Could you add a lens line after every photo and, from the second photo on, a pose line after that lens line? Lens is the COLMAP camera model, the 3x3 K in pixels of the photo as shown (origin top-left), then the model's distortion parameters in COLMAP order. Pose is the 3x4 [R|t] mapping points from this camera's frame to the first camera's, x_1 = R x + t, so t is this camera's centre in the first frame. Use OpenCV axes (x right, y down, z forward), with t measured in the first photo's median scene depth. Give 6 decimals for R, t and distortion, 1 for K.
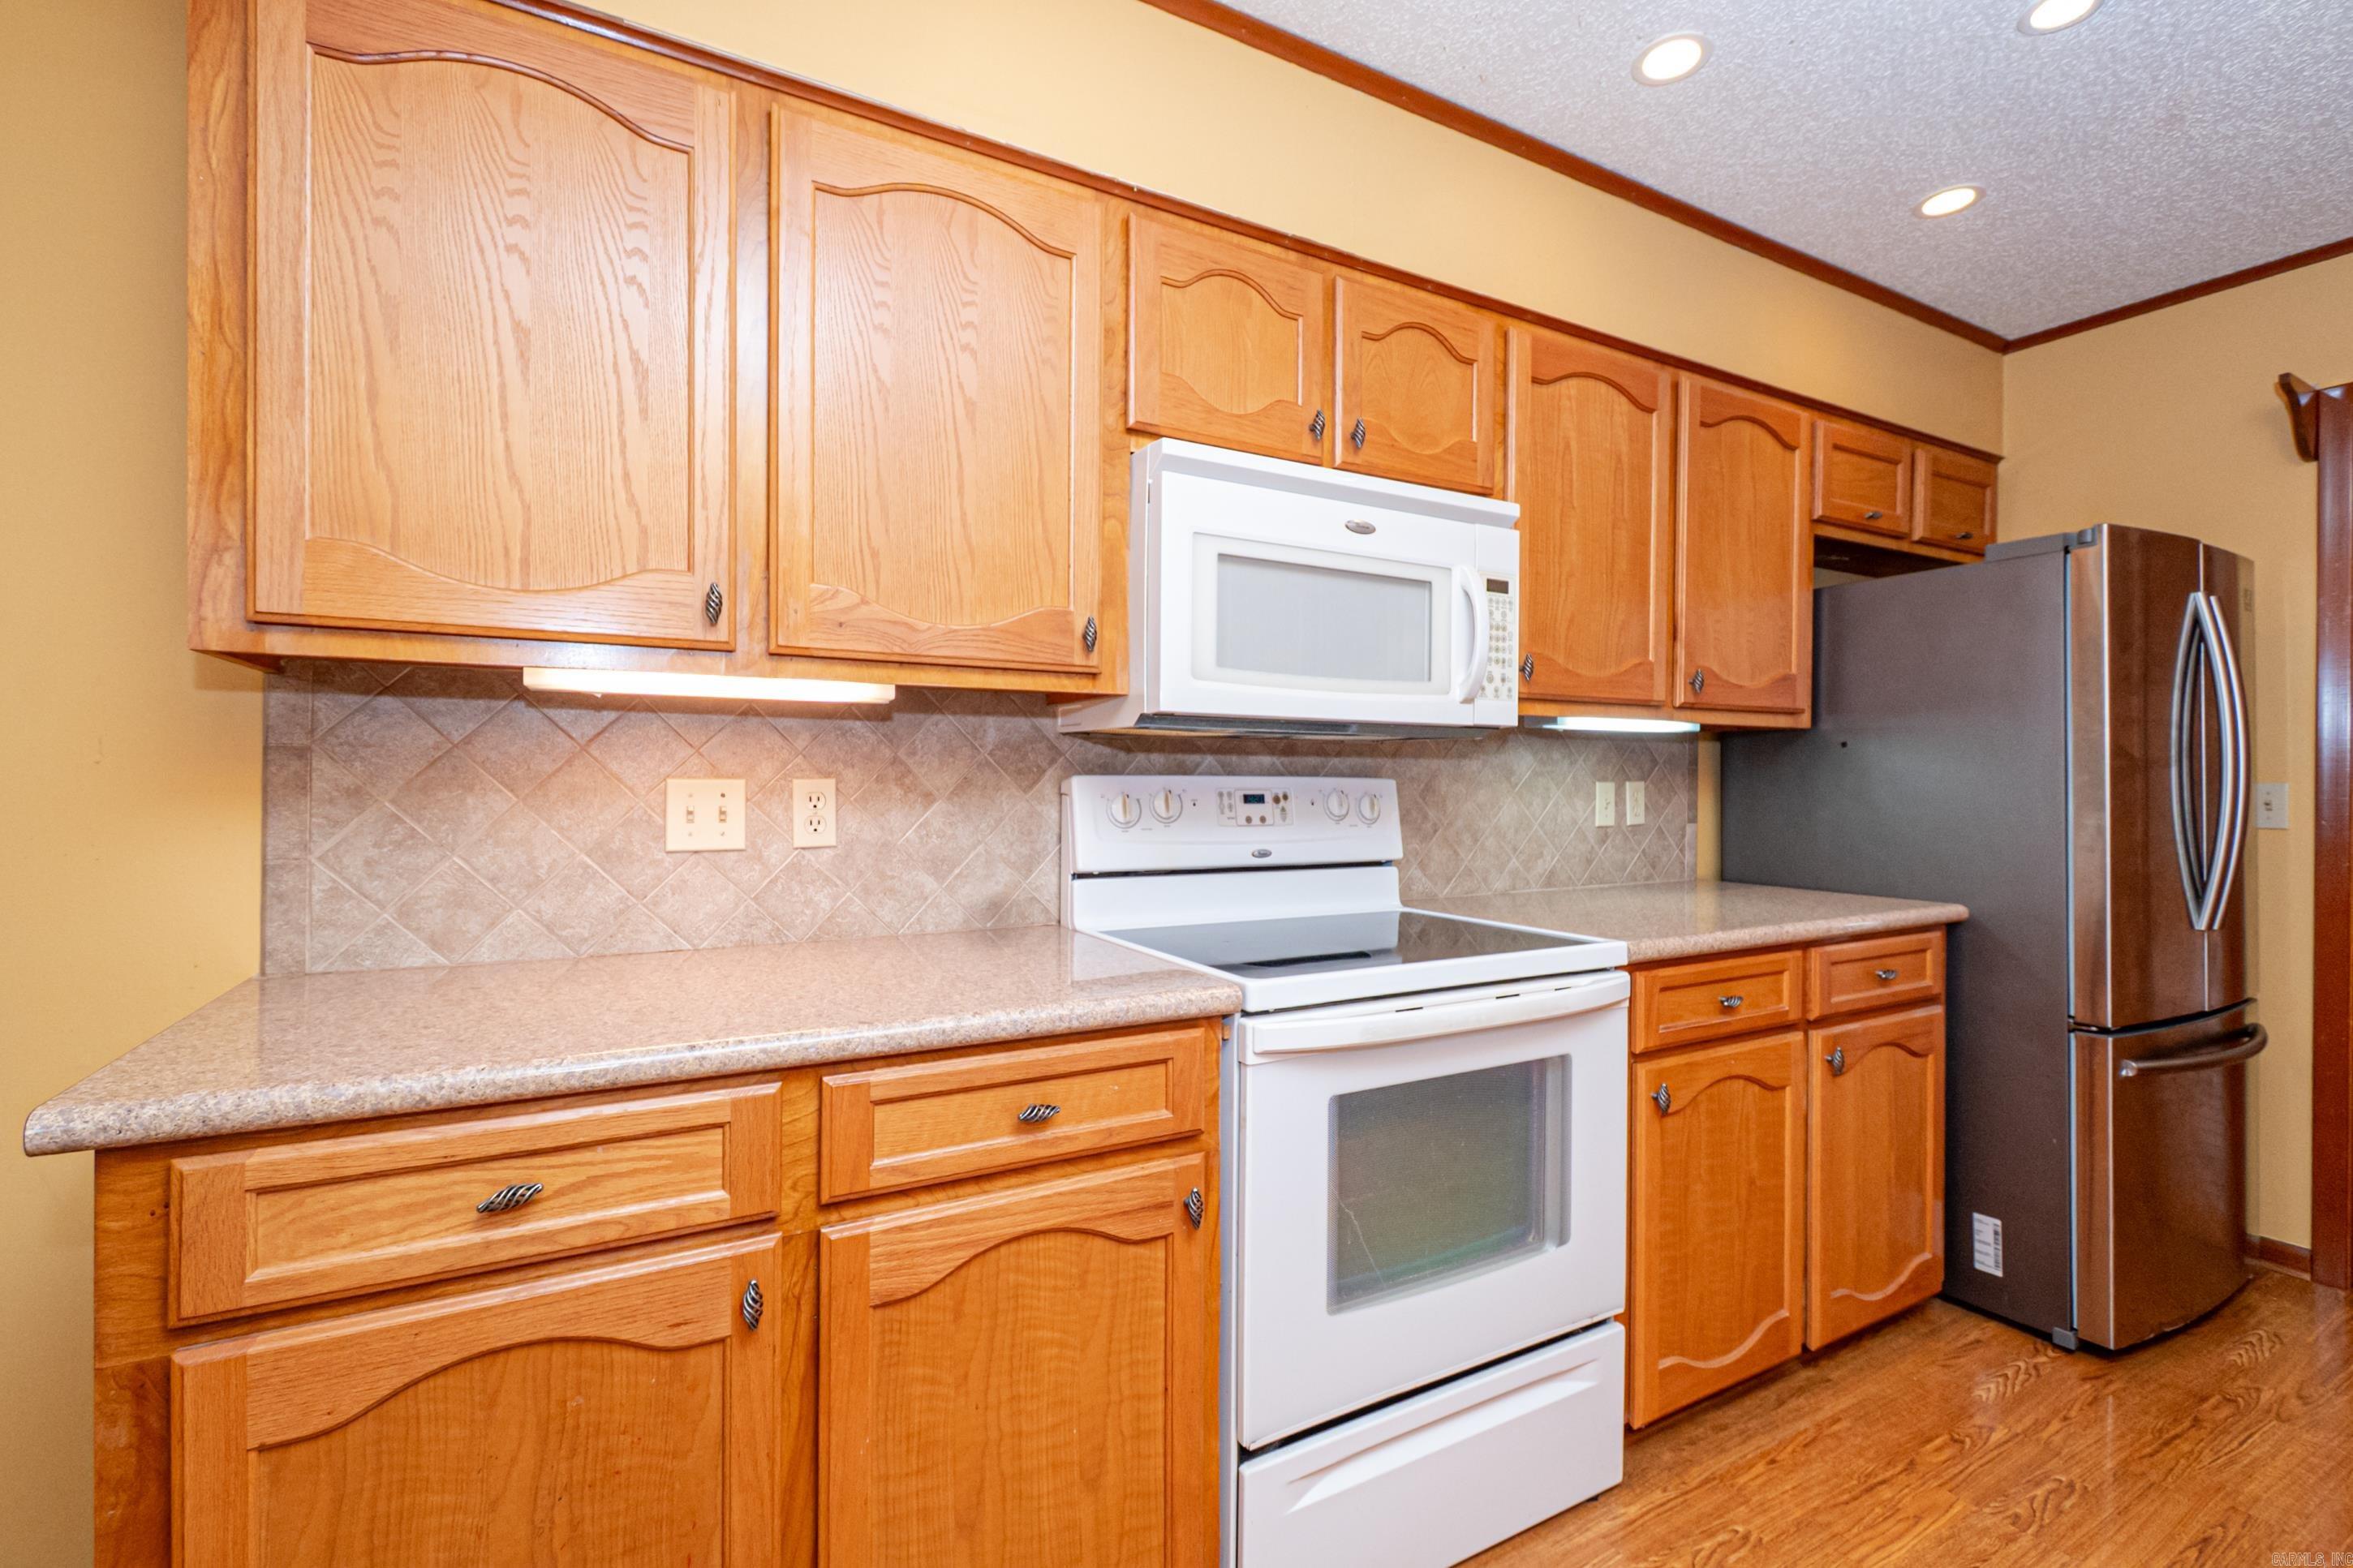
lens RADIAL K [[1042.3, 0, 1176.5], [0, 1042.3, 784.0], [0, 0, 1]] dist [0.011555, -0.006587]
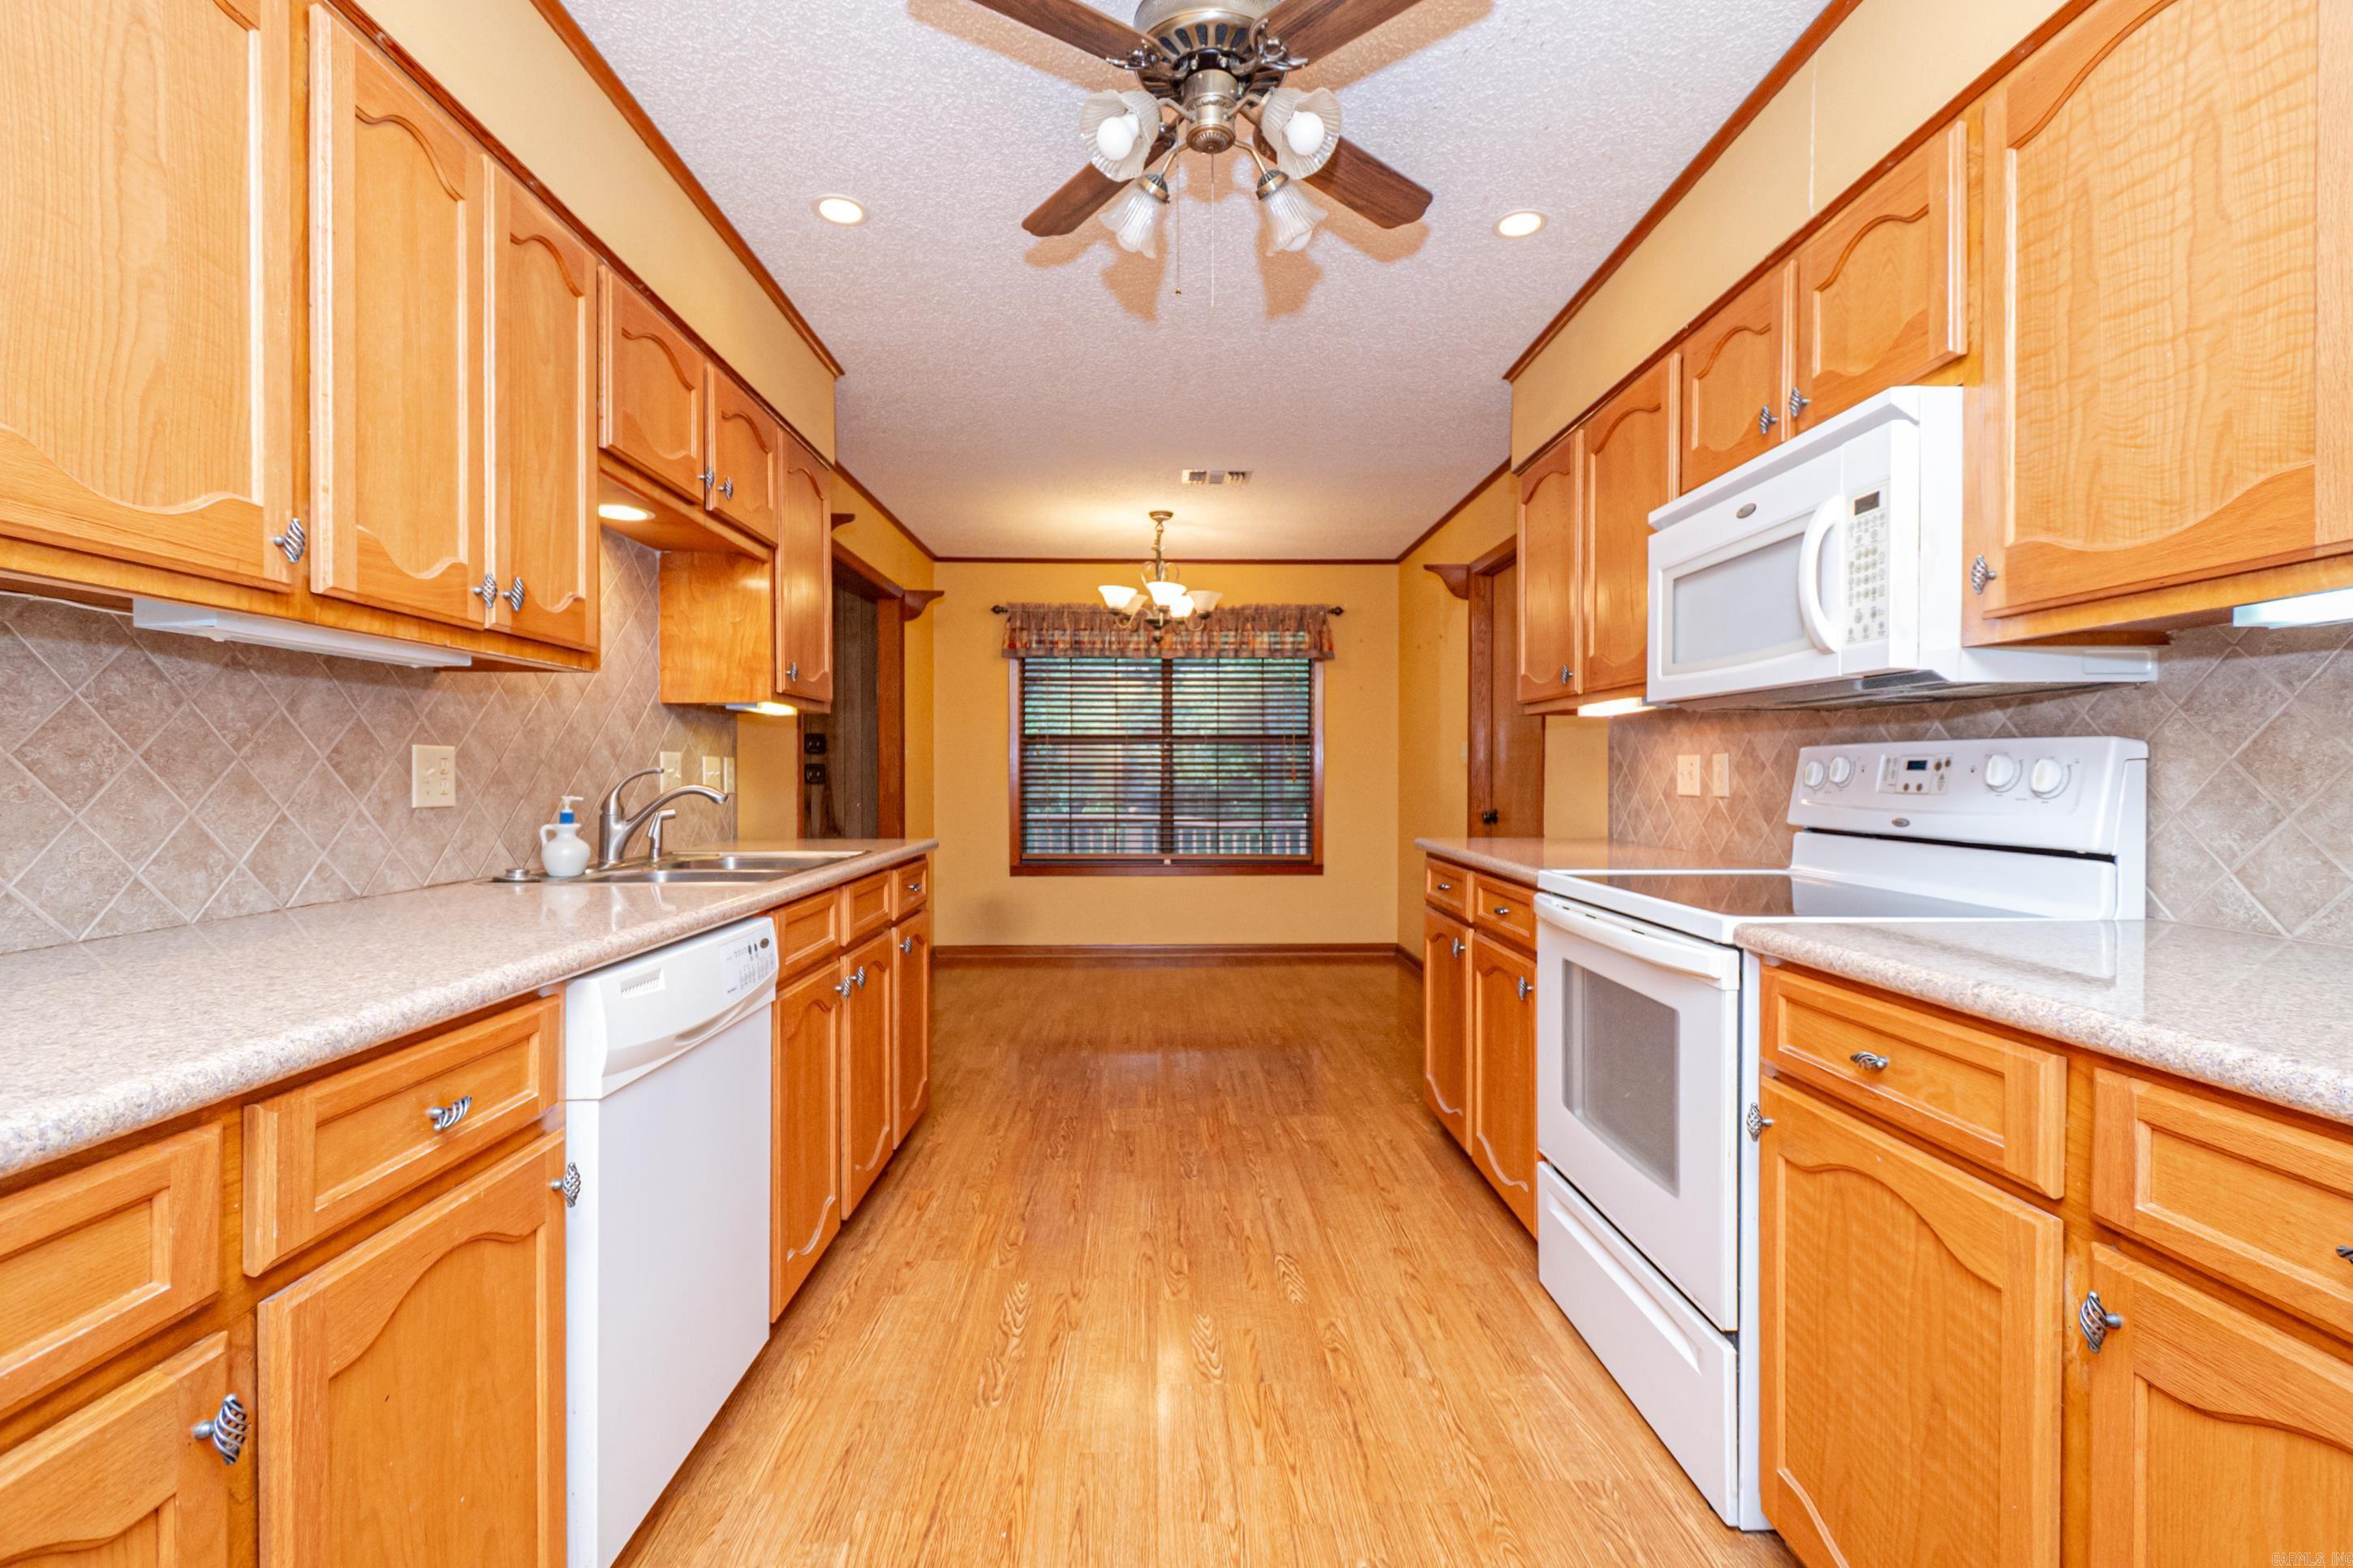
lens RADIAL K [[1042.3, 0, 1176.5], [0, 1042.3, 784.0], [0, 0, 1]] dist [0.011555, -0.006587]
pose [[-0.469915, 0.002977, -0.882707, 1.247909], [-0.009642, 0.999917, 0.008505, 0.030014], [0.882659, 0.012507, -0.469848, 0.874685]]
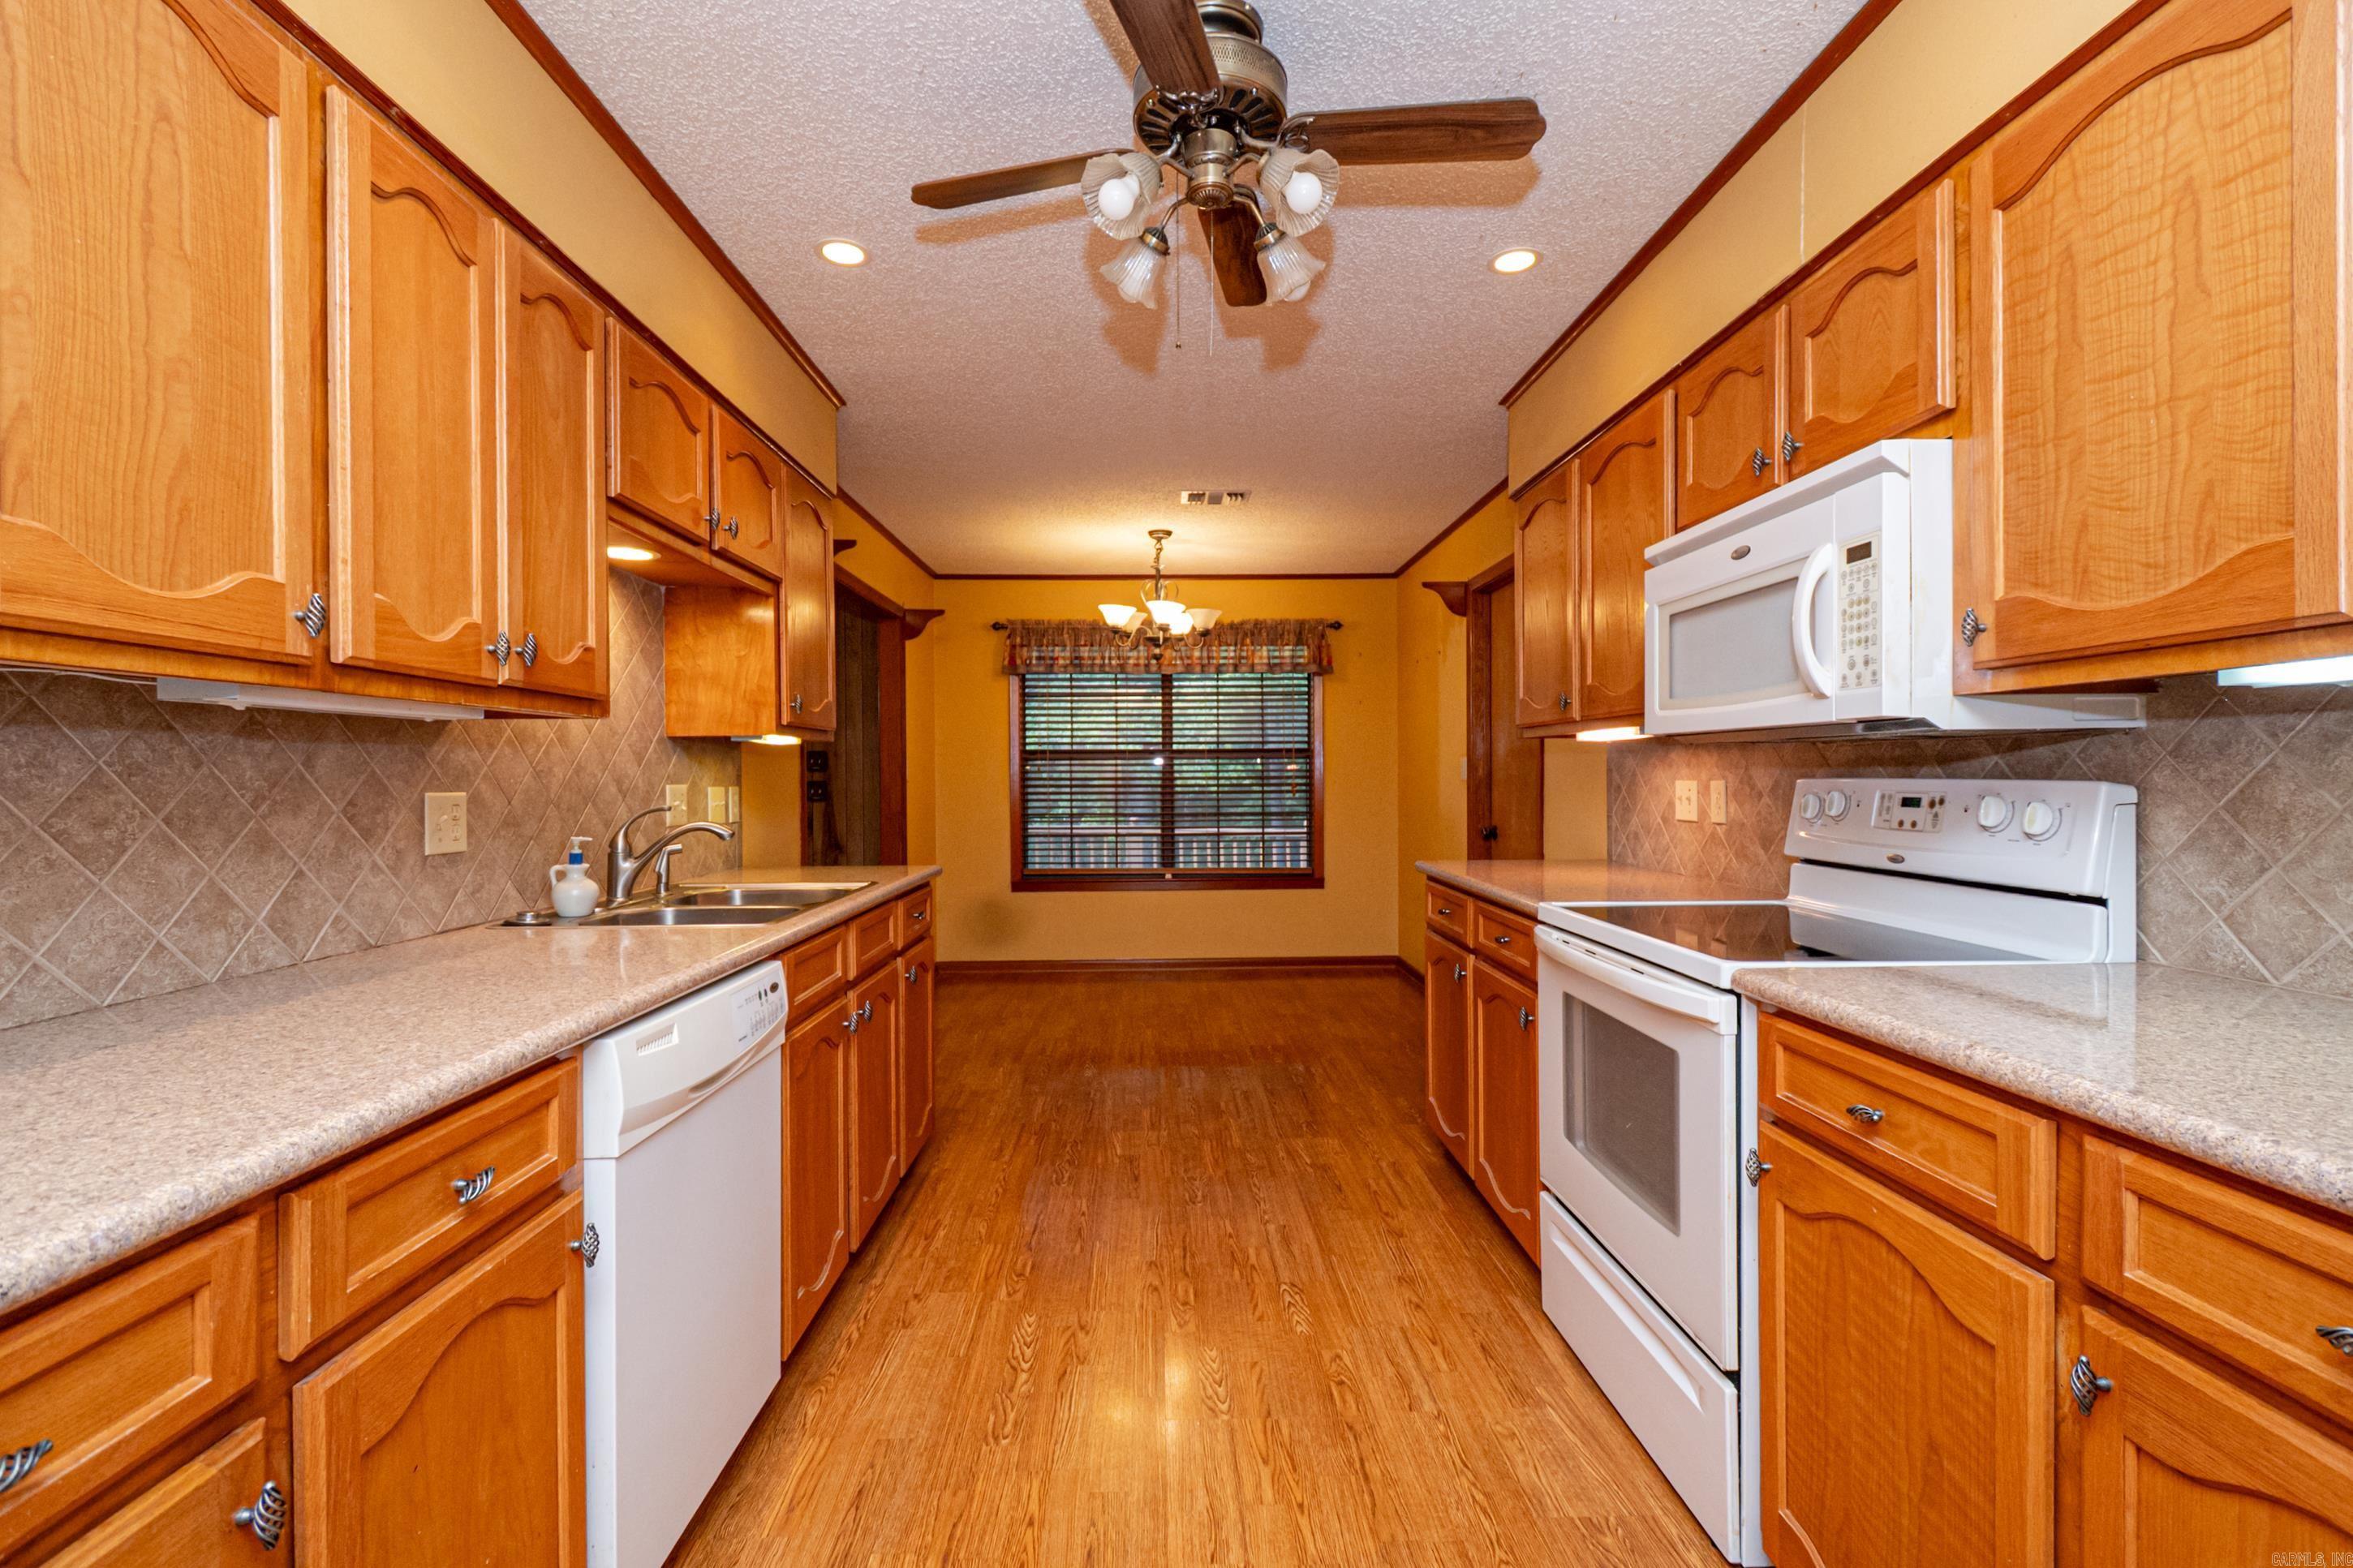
lens RADIAL K [[1042.3, 0, 1176.5], [0, 1042.3, 784.0], [0, 0, 1]] dist [0.011555, -0.006587]
pose [[-0.469197, 0.003676, -0.883086, 1.259895], [-0.002699, 0.999981, 0.005597, -0.006243], [0.883090, 0.005009, -0.469178, 0.876176]]
